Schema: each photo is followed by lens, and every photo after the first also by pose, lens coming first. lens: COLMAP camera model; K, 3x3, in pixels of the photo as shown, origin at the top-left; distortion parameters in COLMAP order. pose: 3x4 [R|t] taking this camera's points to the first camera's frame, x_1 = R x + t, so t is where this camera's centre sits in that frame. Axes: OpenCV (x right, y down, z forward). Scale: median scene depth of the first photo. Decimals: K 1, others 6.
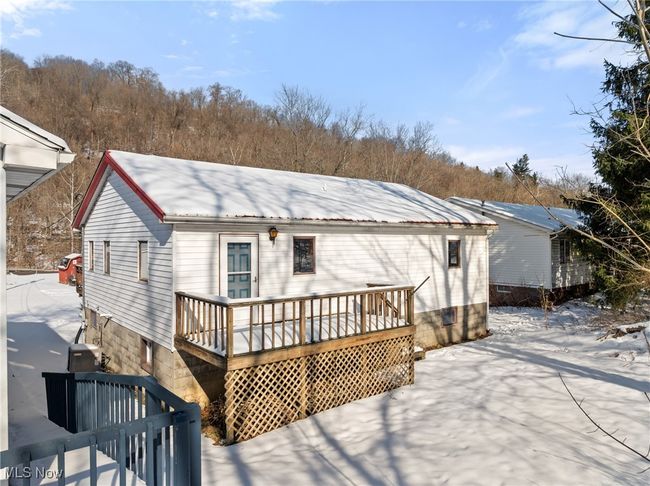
lens RADIAL K [[459.9, 0, 341.1], [0, 459.9, 228.3], [0, 0, 1]] dist [-0.035611, 0.004845]
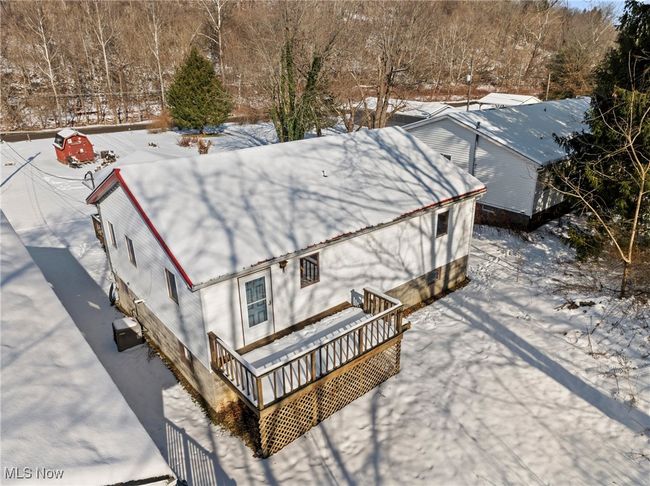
lens RADIAL K [[459.9, 0, 341.1], [0, 459.9, 228.3], [0, 0, 1]] dist [-0.035611, 0.004845]
pose [[0.999874, -0.004669, 0.015159, -0.015044], [-0.001419, 0.925538, 0.378653, -0.455879], [-0.015798, -0.378627, 0.925415, -0.023110]]
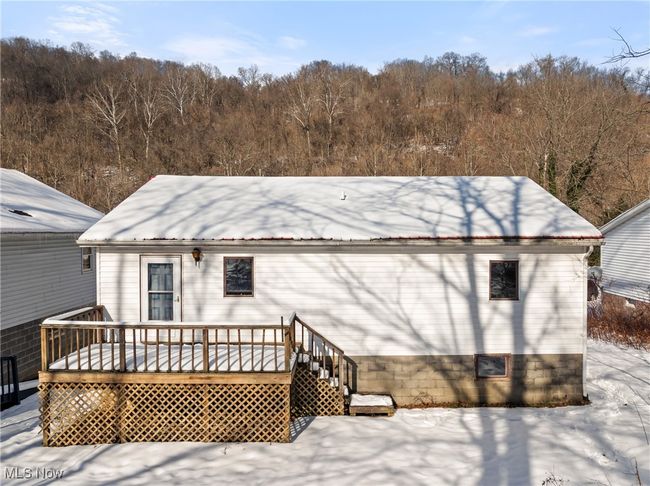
lens RADIAL K [[487.7, 0, 365.8], [0, 487.7, 226.1], [0, 0, 1]] dist [-0.047438, -0.001691]
pose [[0.778888, 0.000663, -0.627163, 0.732276], [0.015257, 0.999683, 0.020005, -0.059619], [0.626978, -0.025150, 0.778631, 0.379107]]
